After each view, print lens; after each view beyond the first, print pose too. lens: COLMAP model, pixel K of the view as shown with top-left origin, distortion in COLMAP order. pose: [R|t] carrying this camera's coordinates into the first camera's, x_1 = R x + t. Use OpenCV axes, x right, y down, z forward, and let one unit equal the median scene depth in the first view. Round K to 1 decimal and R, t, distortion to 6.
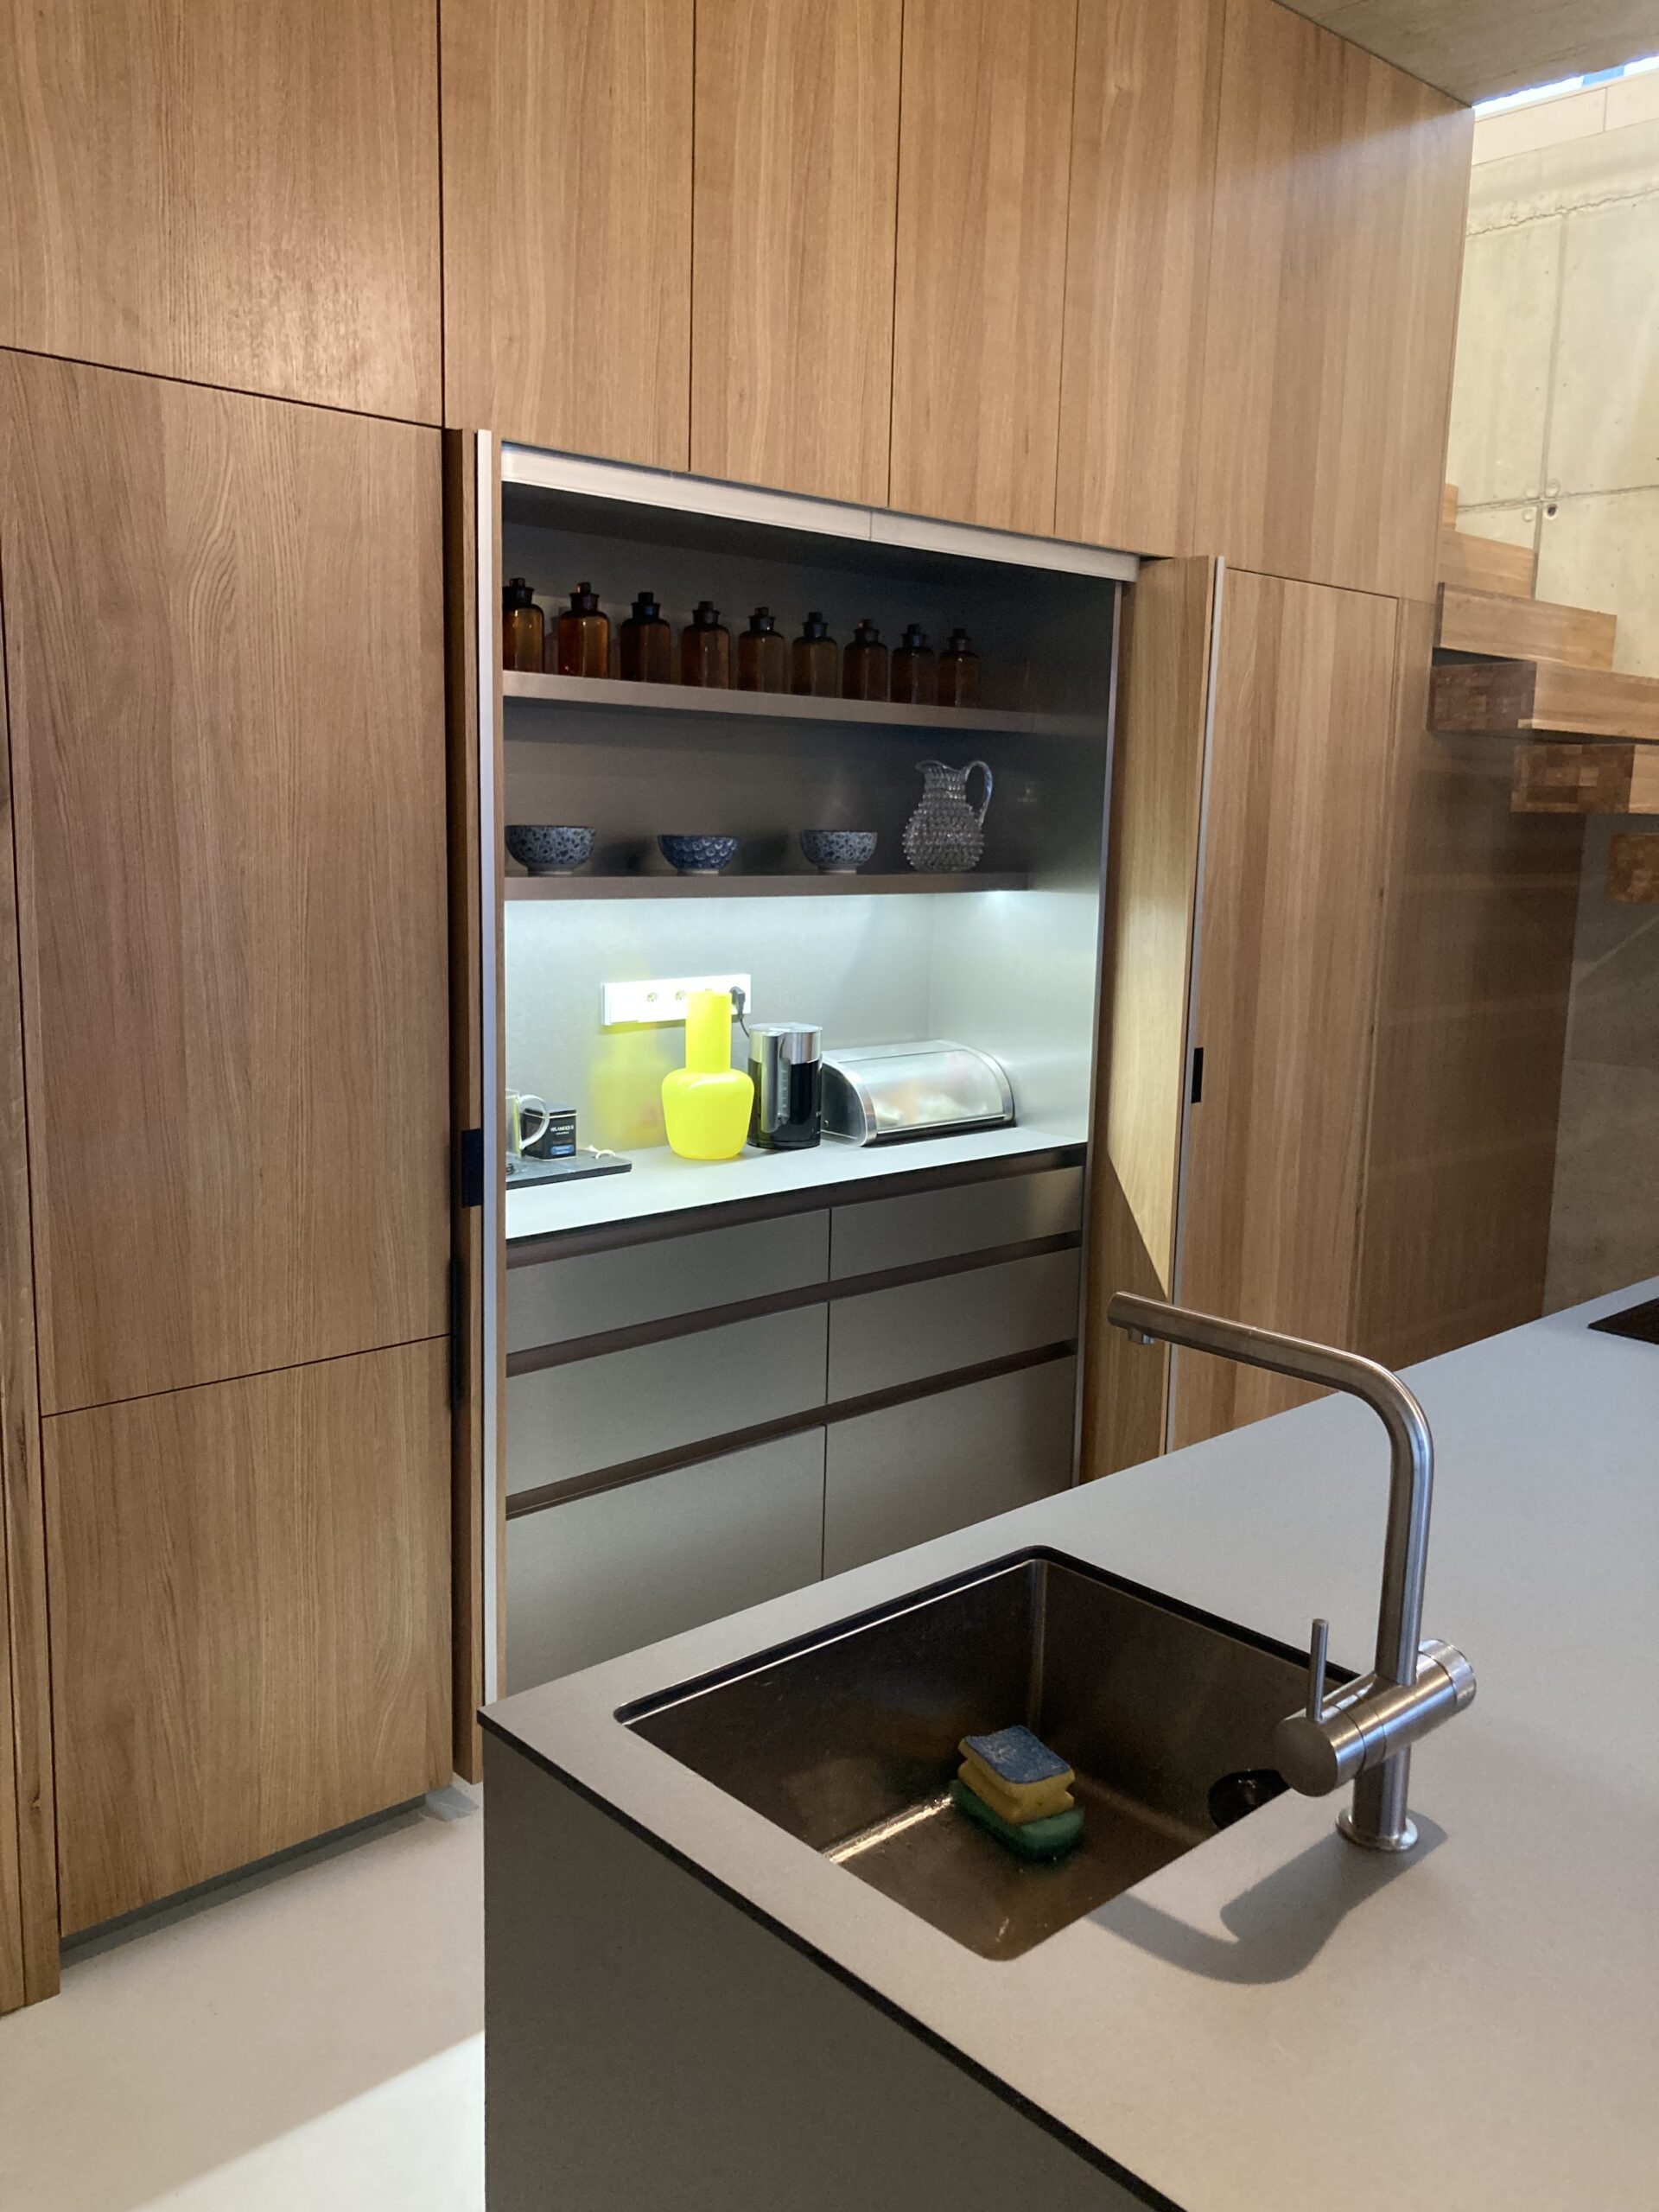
lens RADIAL K [[1826.2, 0, 835.6], [0, 1826.2, 1086.7], [0, 0, 1]] dist [-0.005528, 0.003578]
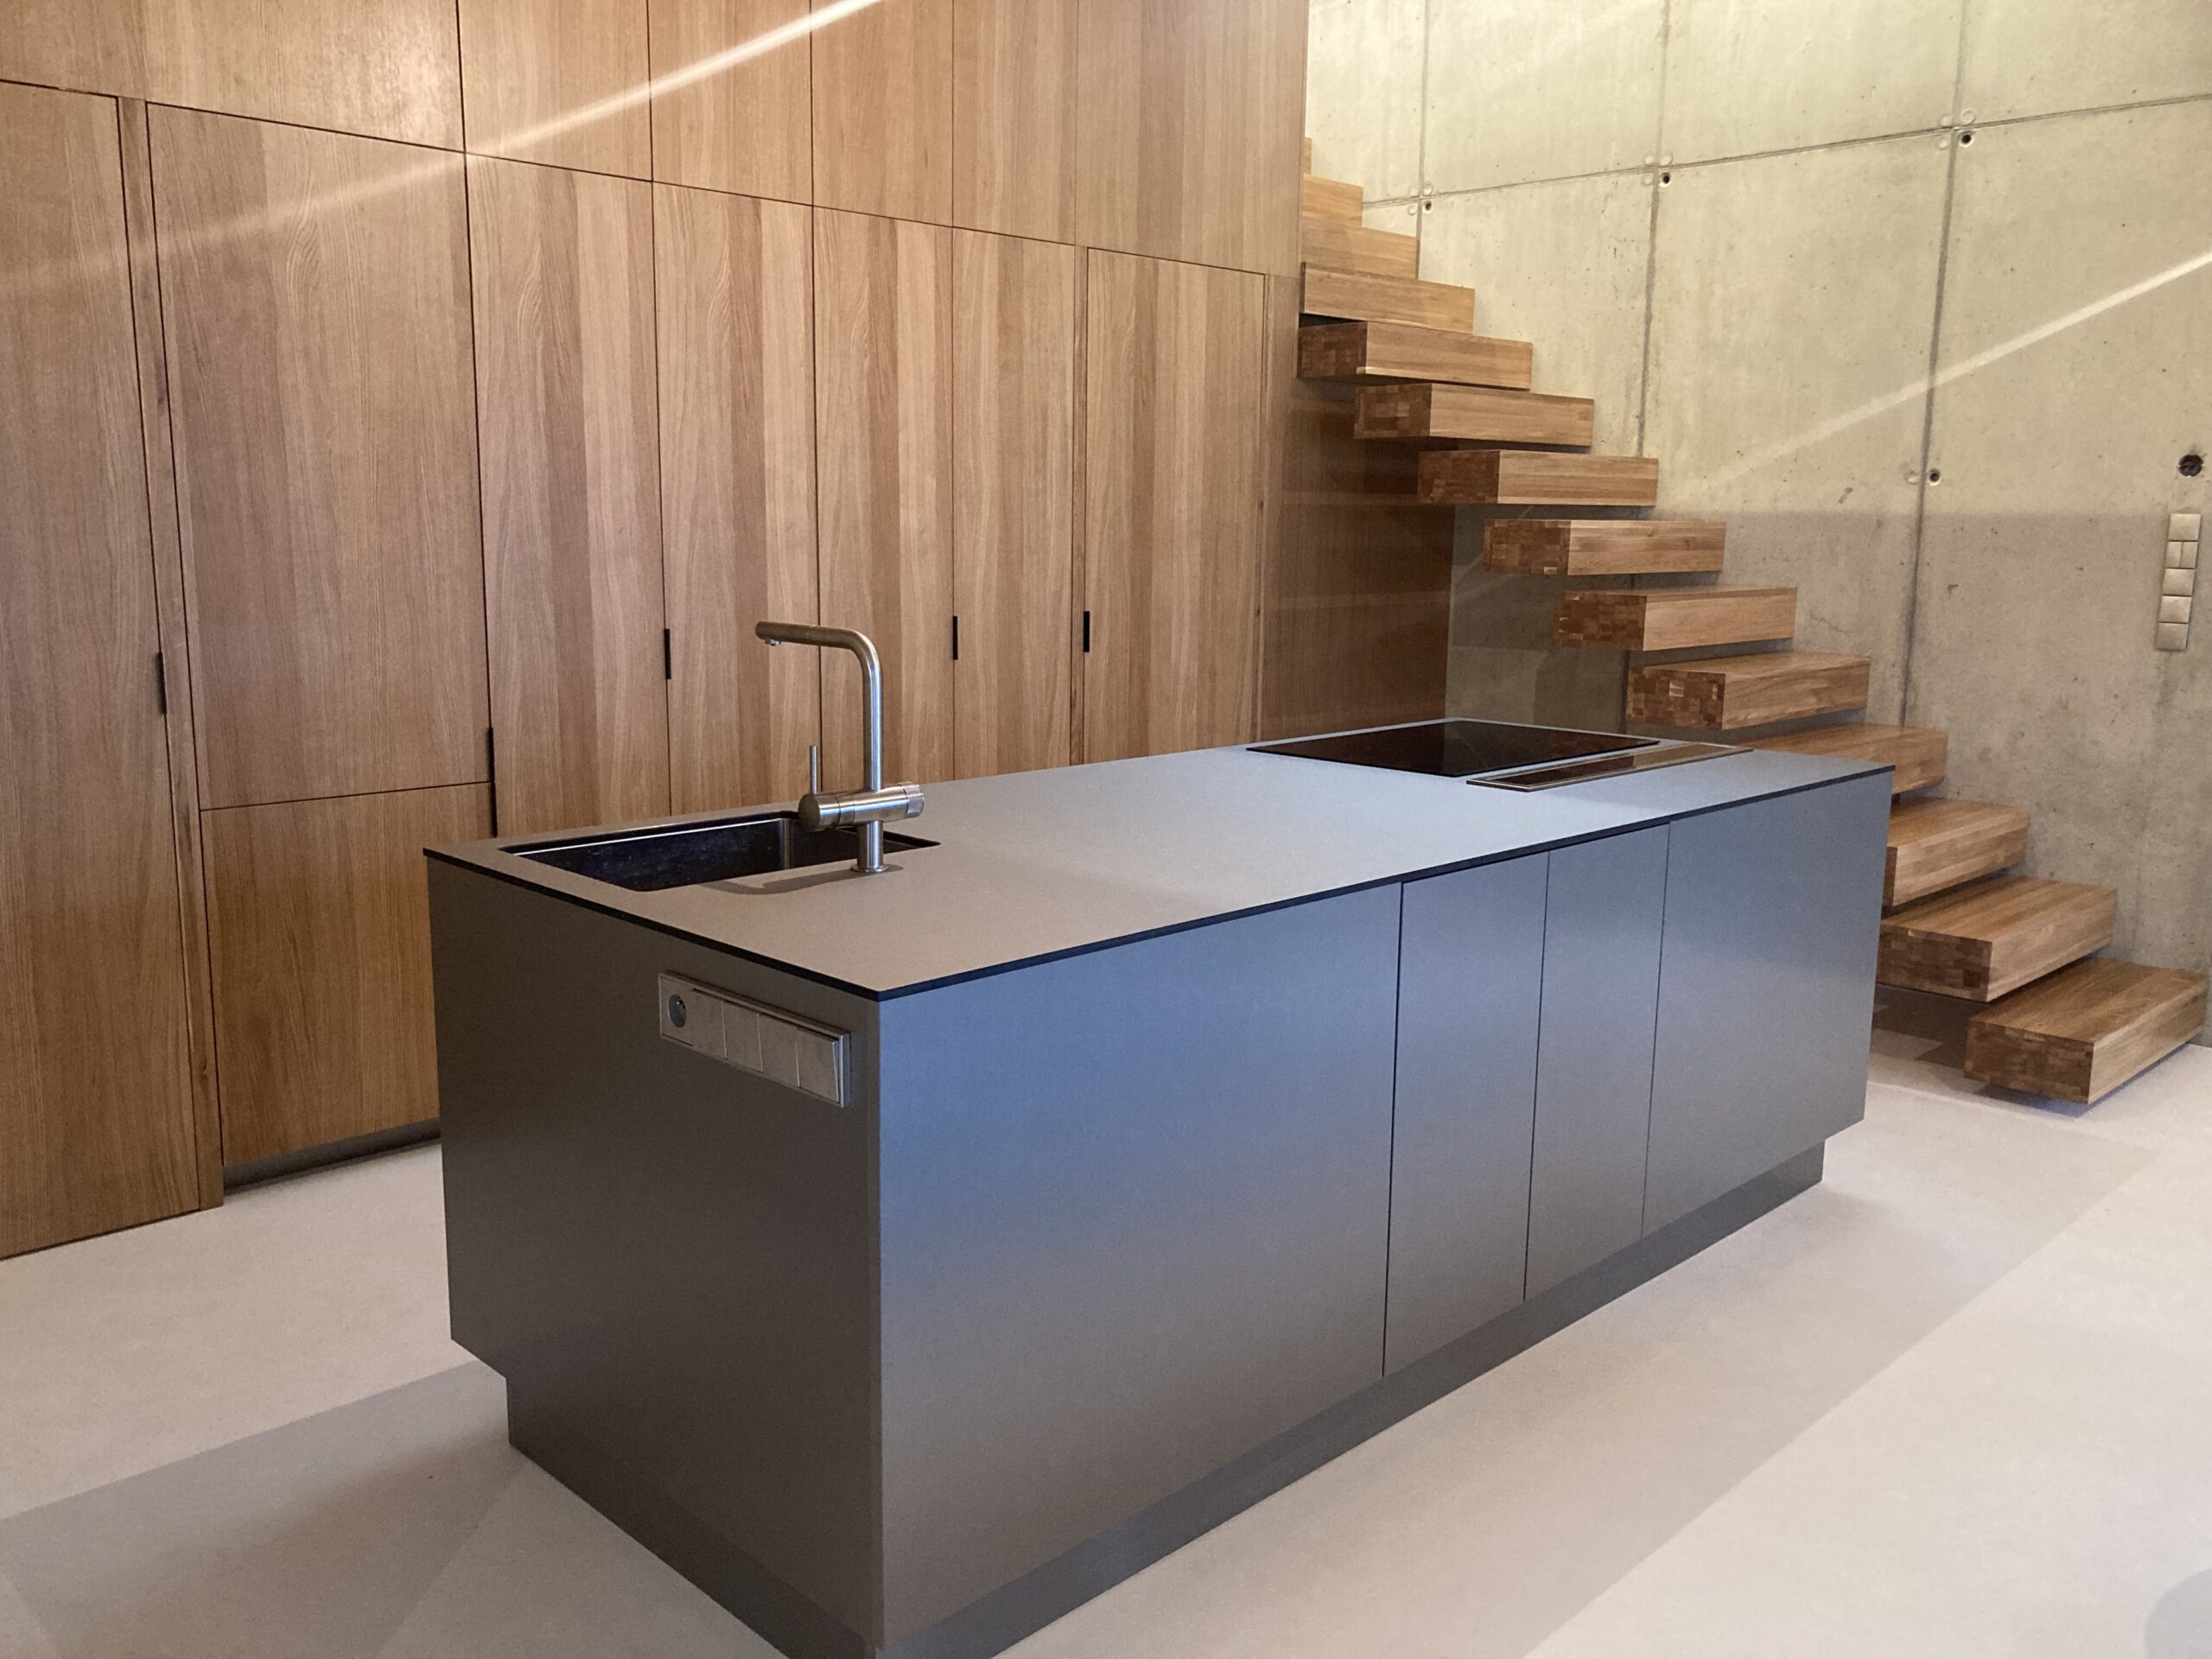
lens RADIAL K [[1826.2, 0, 1126.9], [0, 1826.2, 824.6], [0, 0, 1]] dist [-0.005528, 0.003578]
pose [[0.998945, -0.015383, 0.043266, 0.224795], [0.014481, 0.999673, 0.021090, 0.144246], [-0.043576, -0.020441, 0.998841, -0.459560]]
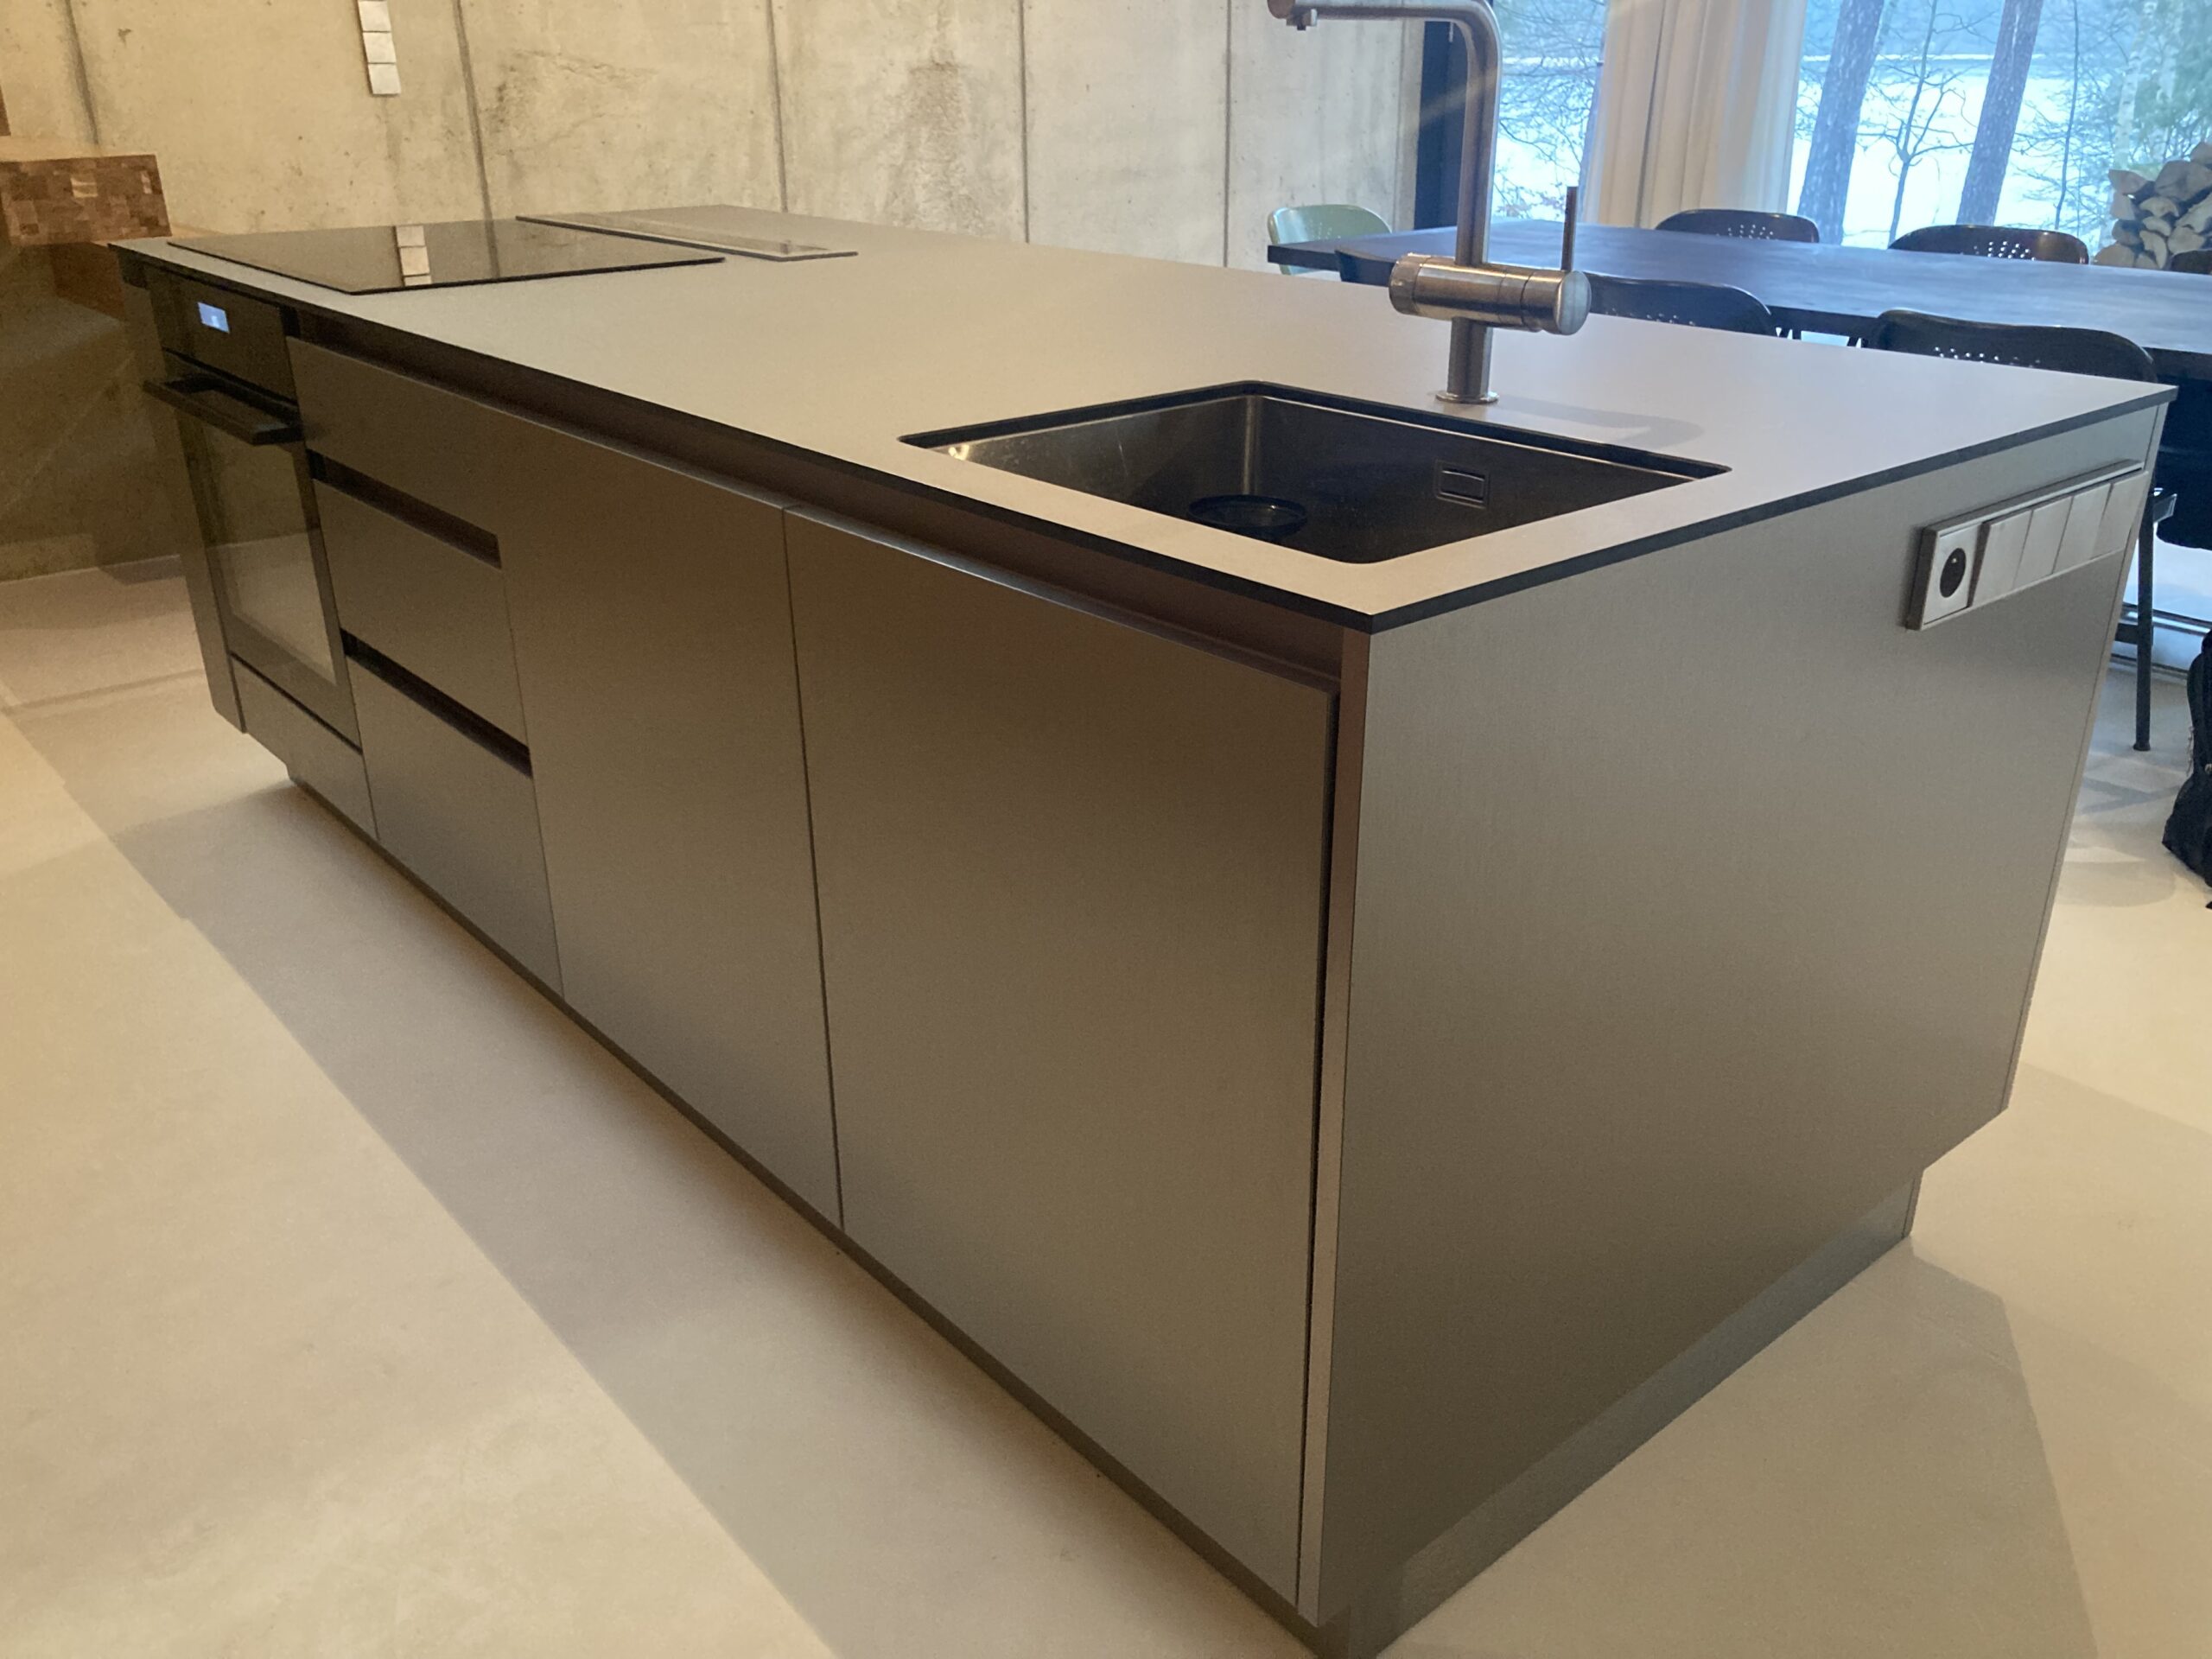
lens RADIAL K [[1826.2, 0, 1087.2], [0, 1826.2, 846.5], [0, 0, 1]] dist [-0.005528, 0.003578]
pose [[0.049547, -0.424105, 0.904257, -0.441075], [0.155974, 0.897546, 0.412411, 0.056741], [-0.986518, 0.120607, 0.110620, 0.519594]]
